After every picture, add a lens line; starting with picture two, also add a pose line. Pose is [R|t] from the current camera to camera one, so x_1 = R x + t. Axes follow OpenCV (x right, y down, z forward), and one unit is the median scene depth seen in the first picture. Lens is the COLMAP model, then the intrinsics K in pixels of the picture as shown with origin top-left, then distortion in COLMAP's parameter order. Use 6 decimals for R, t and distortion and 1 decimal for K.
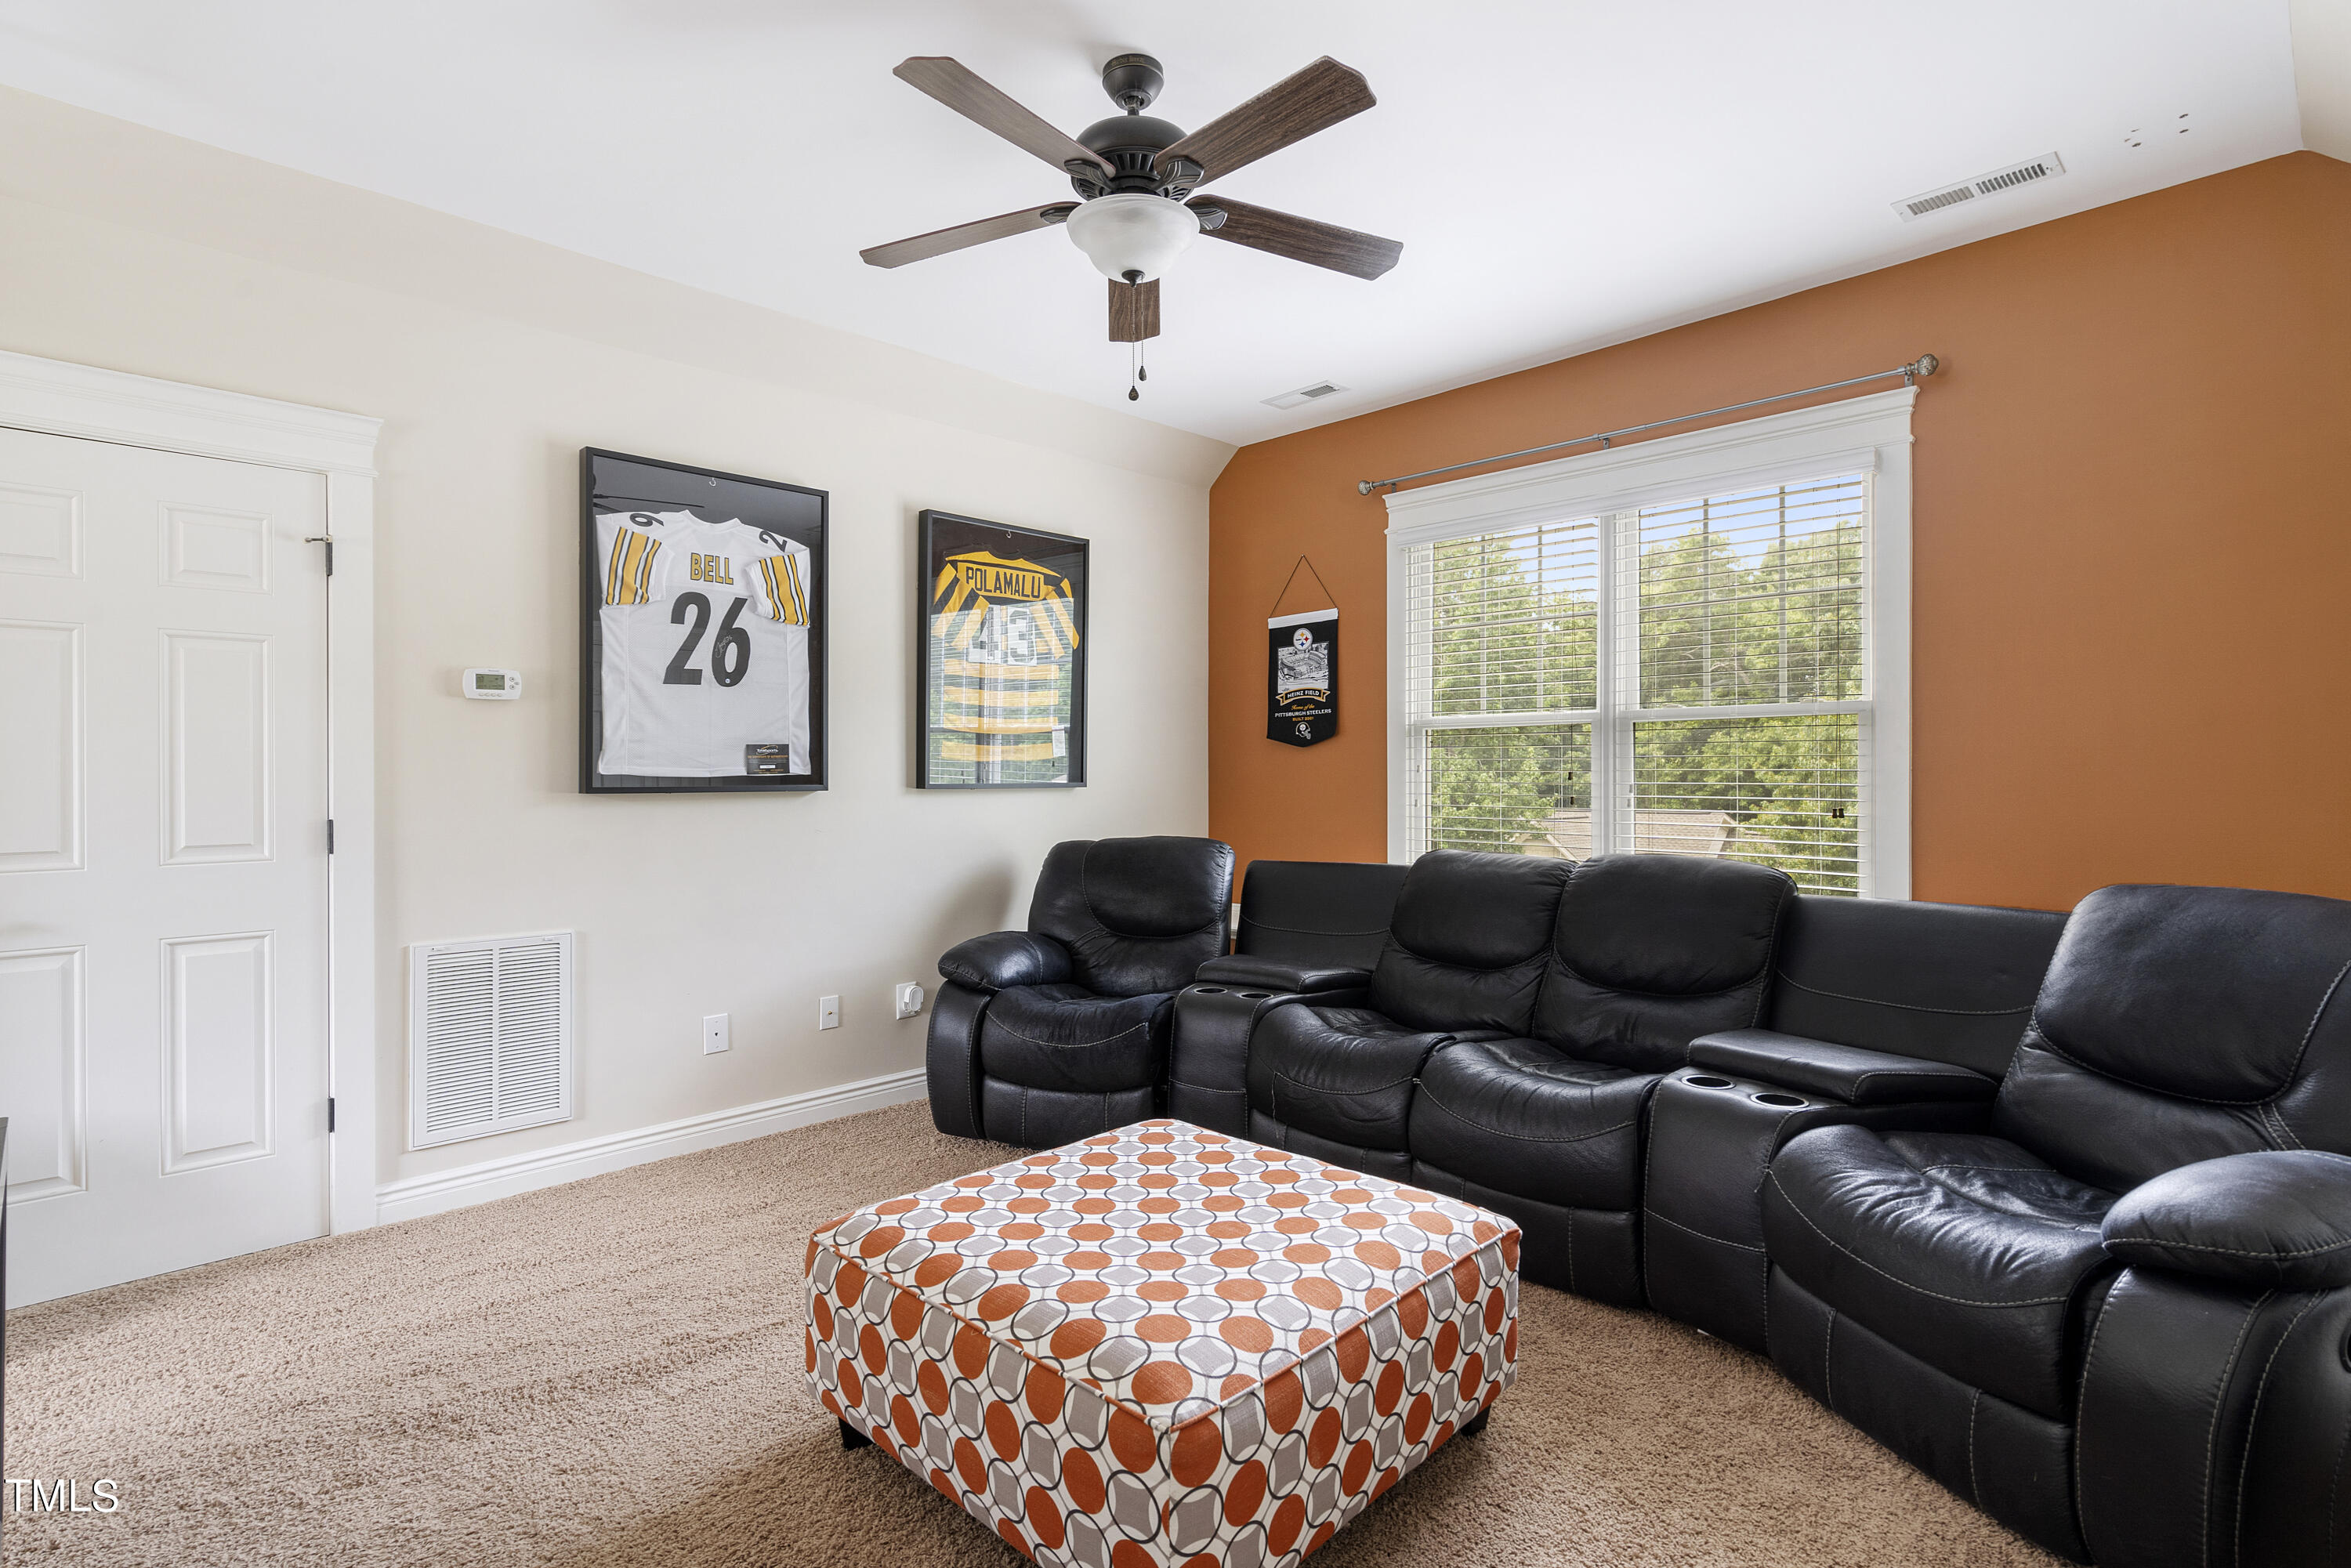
lens RADIAL K [[1127.3, 0, 1171.8], [0, 1127.3, 757.8], [0, 0, 1]] dist [0.000481, 0.000098]
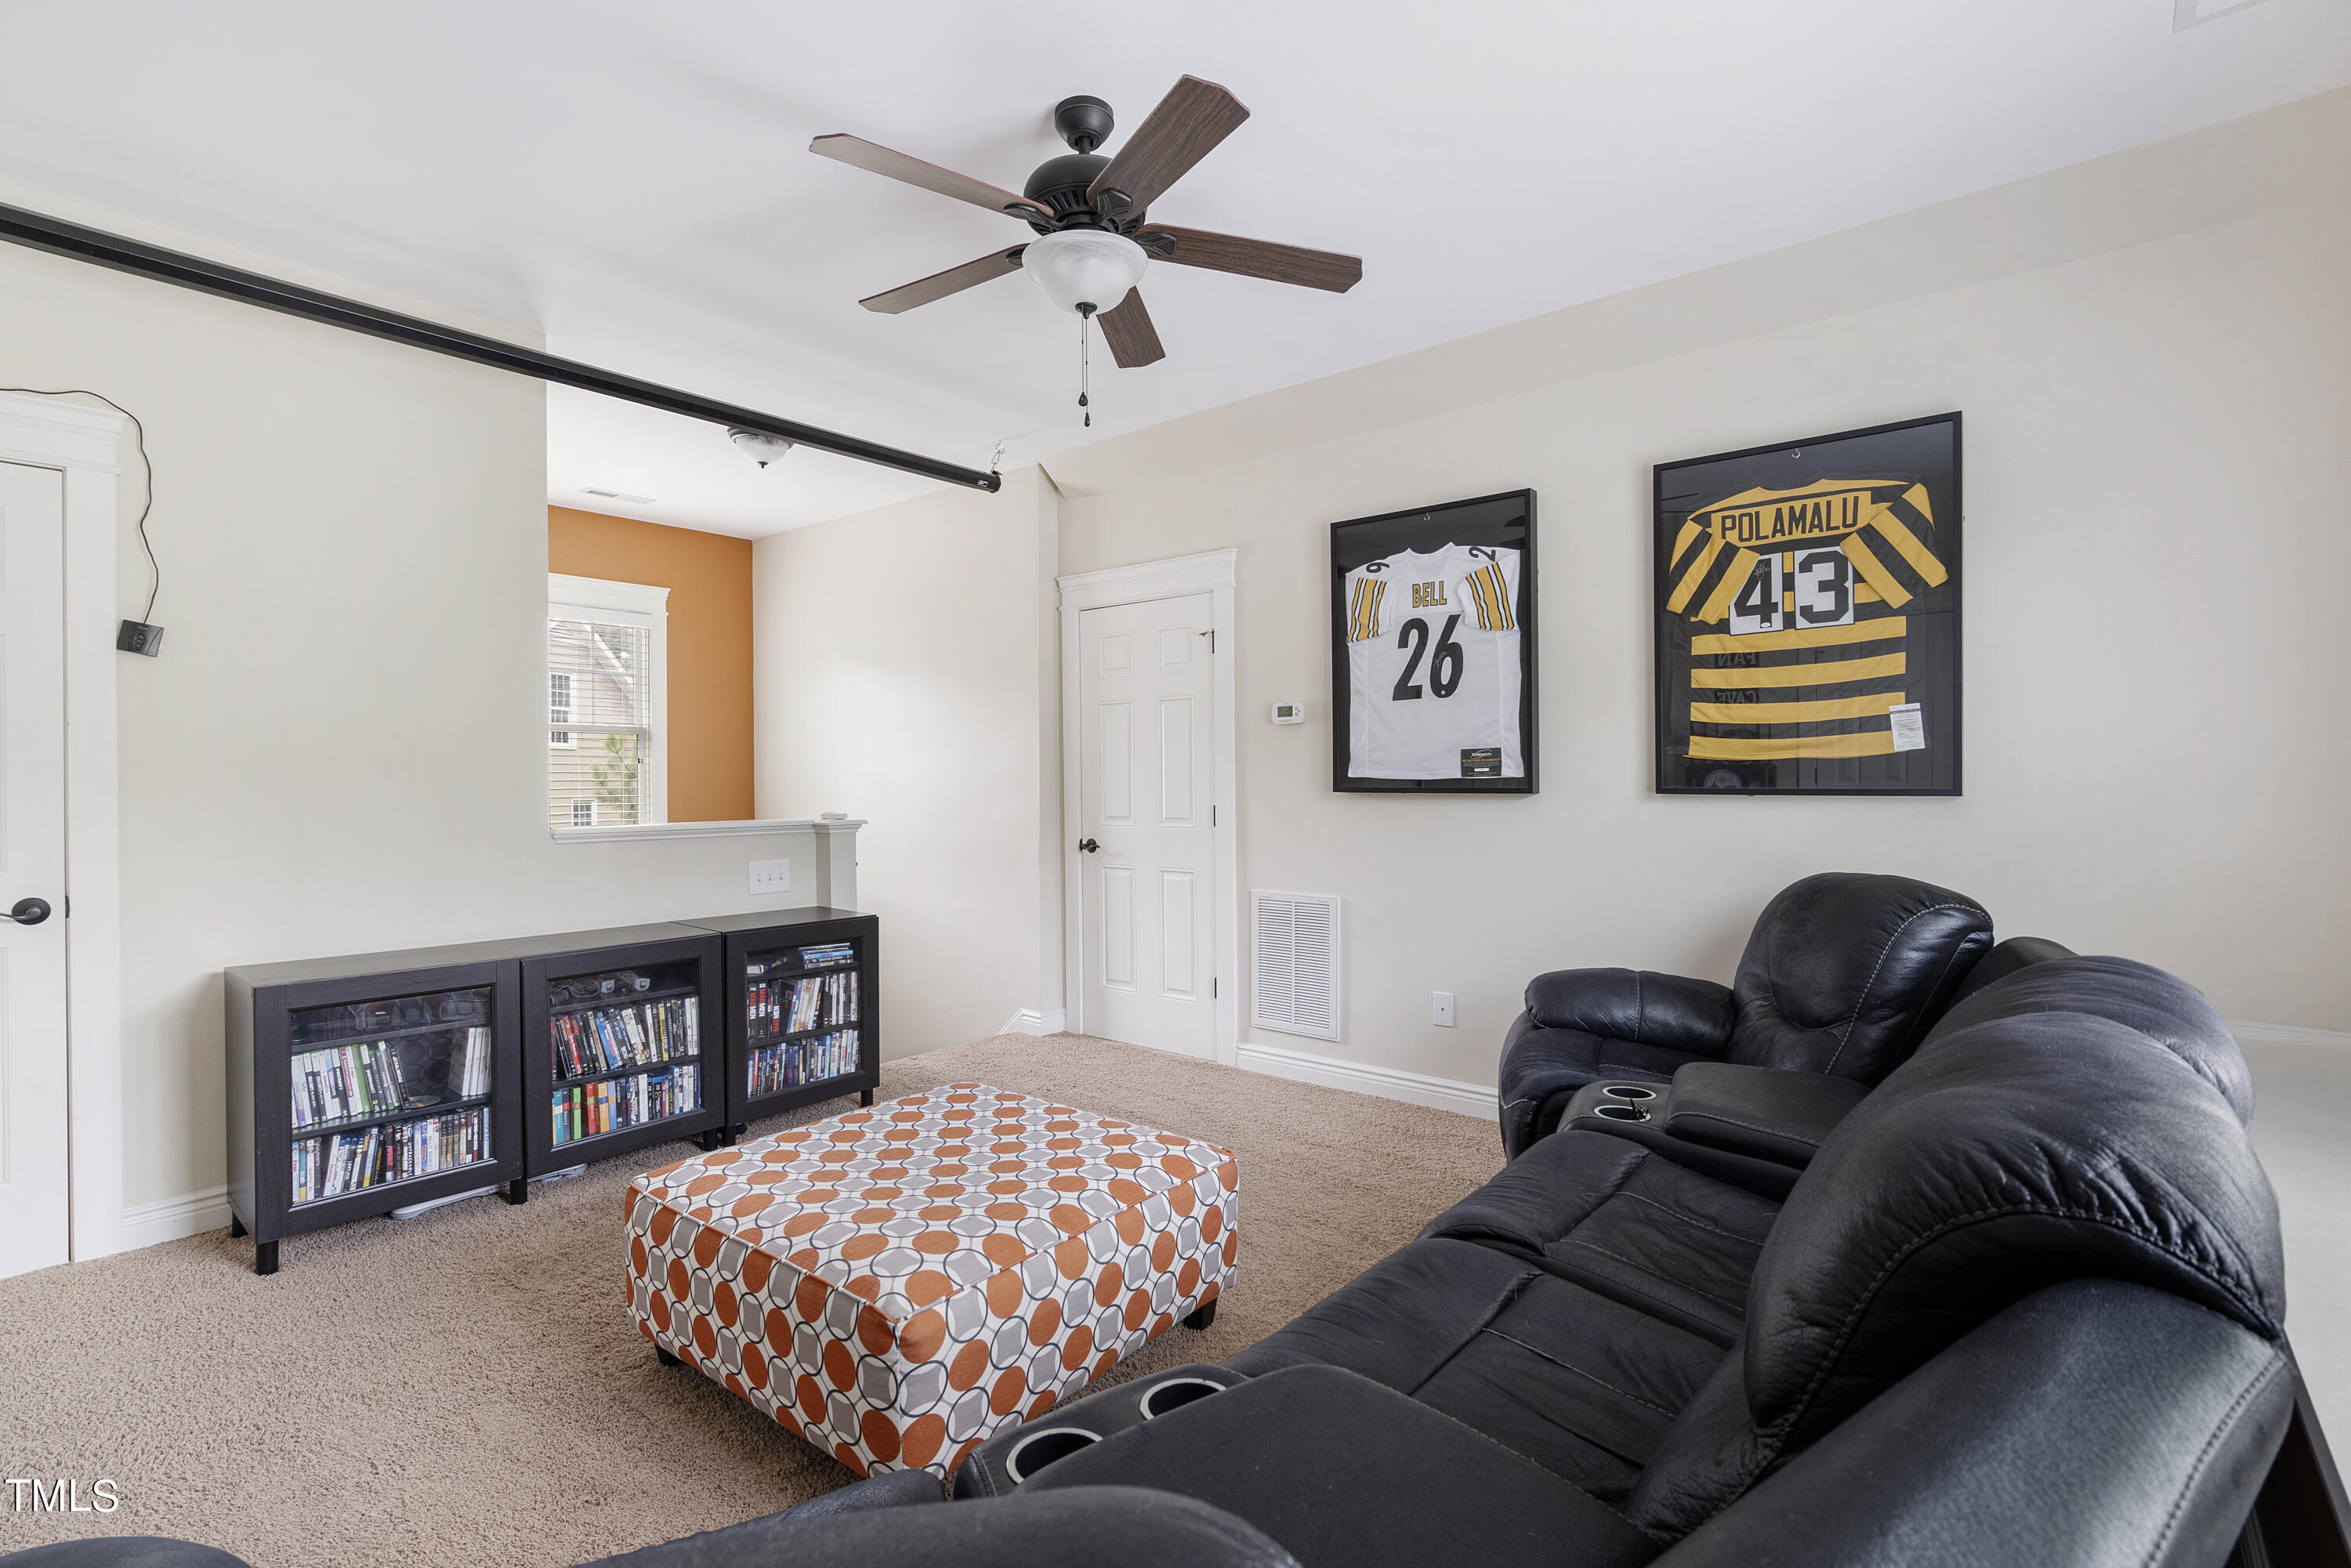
lens RADIAL K [[1072.5, 0, 1169.3], [0, 1072.5, 775.0], [0, 0, 1]] dist [-0.012512, 0.006597]
pose [[0.104081, -0.000725, -0.994569, 0.622069], [0.016473, 0.999864, 0.000995, 0.007079], [0.994432, -0.016487, 0.104079, 0.624737]]
